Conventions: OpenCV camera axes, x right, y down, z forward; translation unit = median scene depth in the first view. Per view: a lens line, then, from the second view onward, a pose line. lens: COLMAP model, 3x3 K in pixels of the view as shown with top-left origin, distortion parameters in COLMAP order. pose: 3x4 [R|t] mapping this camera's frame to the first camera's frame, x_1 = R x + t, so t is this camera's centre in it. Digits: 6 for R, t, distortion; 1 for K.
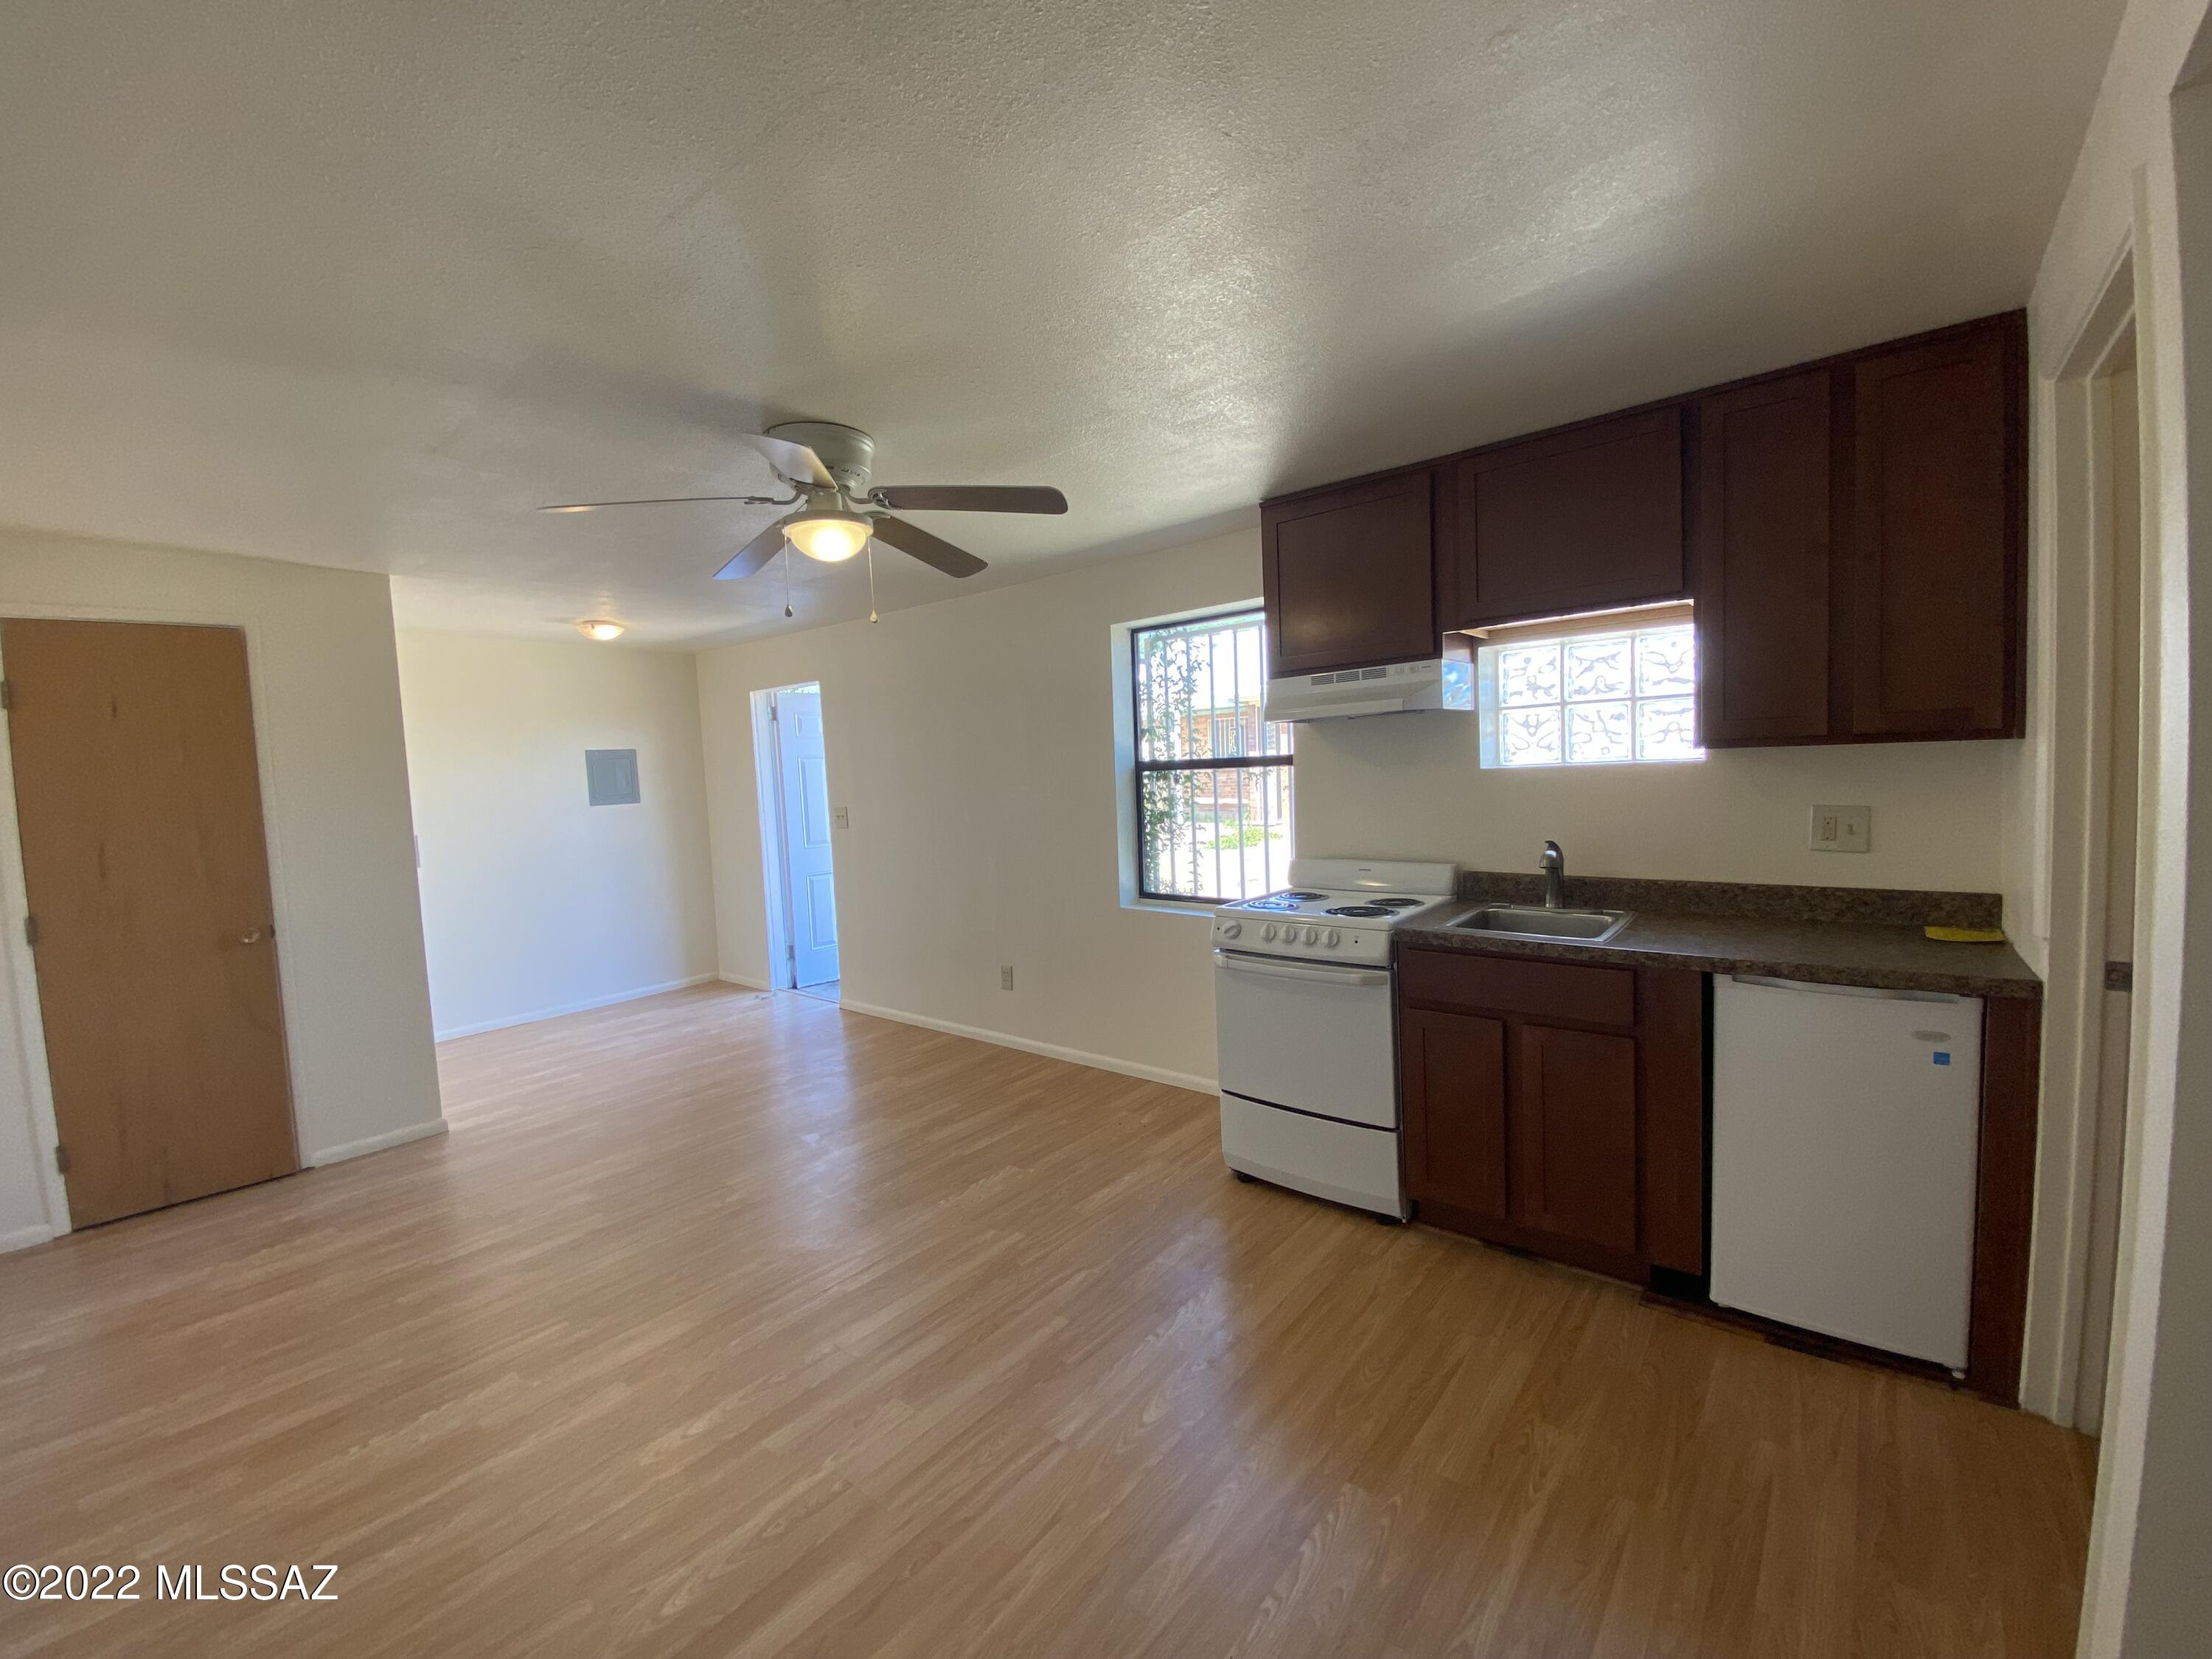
lens RADIAL K [[906.3, 0, 1108.7], [0, 906.3, 831.5], [0, 0, 1]] dist [0.004447, -0.005255]
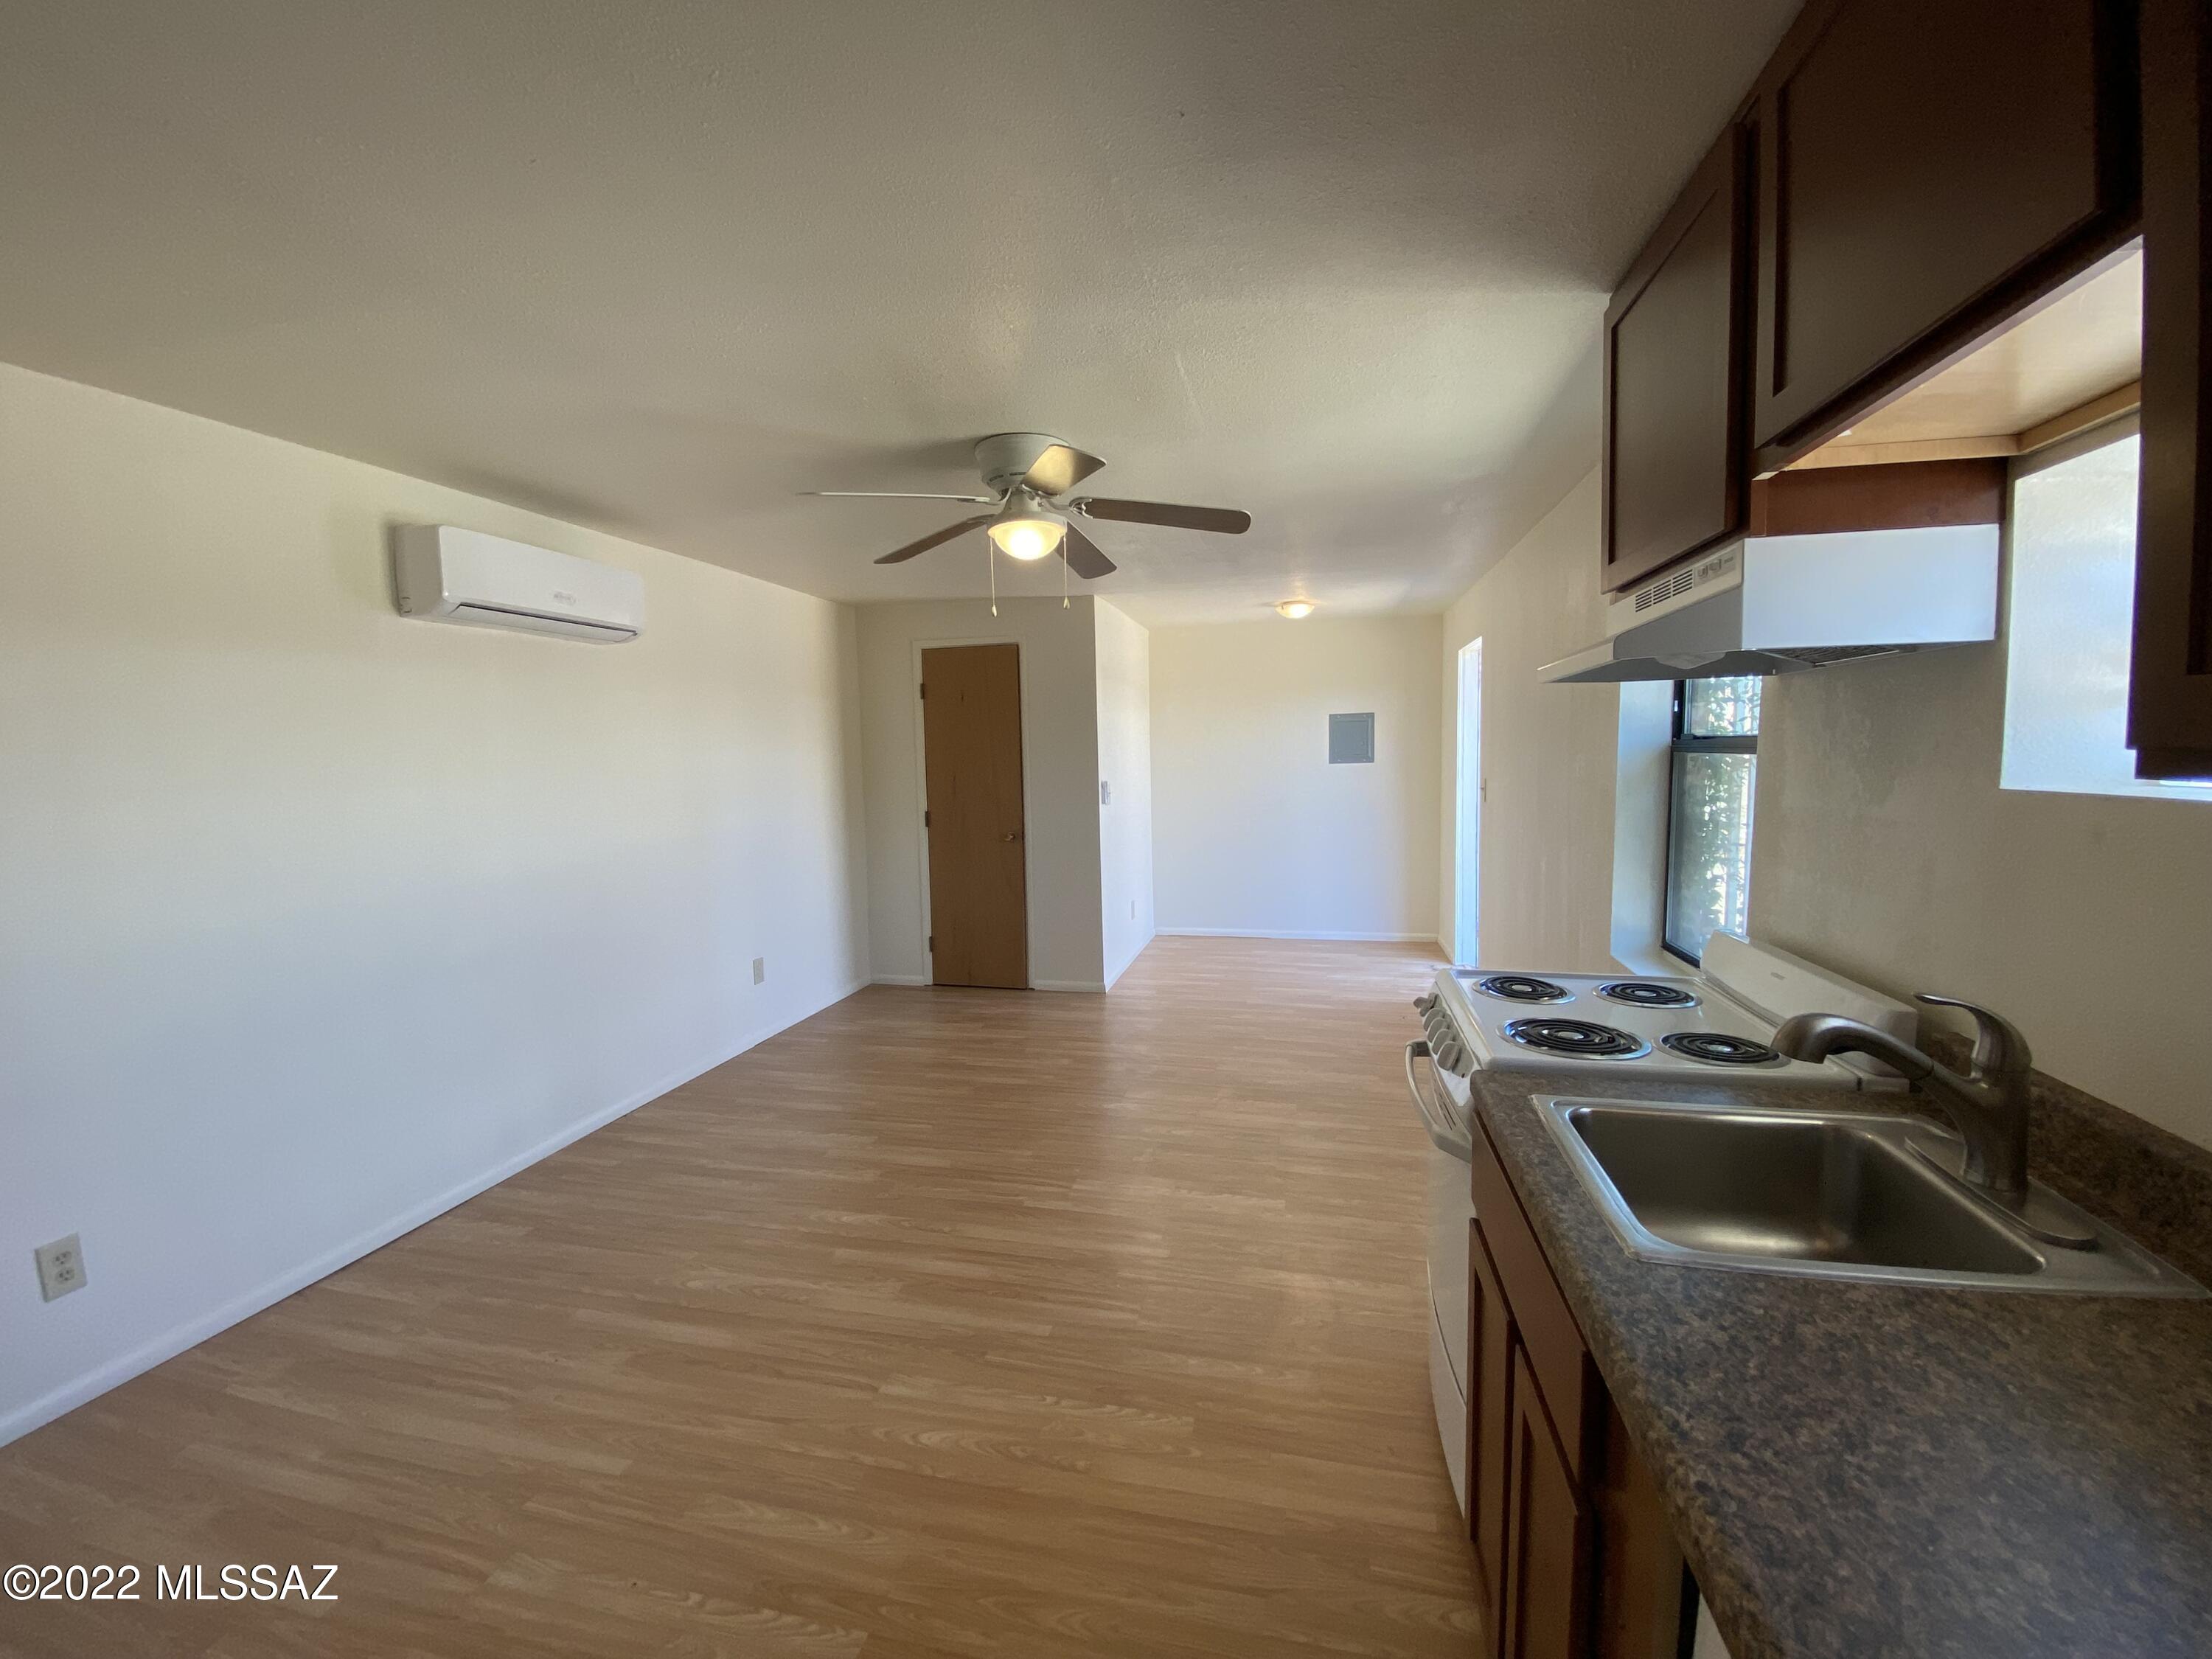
lens RADIAL K [[906.3, 0, 1103.0], [0, 906.3, 822.6], [0, 0, 1]] dist [0.004447, -0.005255]
pose [[0.436148, 0.105339, -0.893688, 0.585349], [-0.065275, 0.994212, 0.085331, -0.060109], [0.897504, 0.021119, 0.440500, 0.467562]]
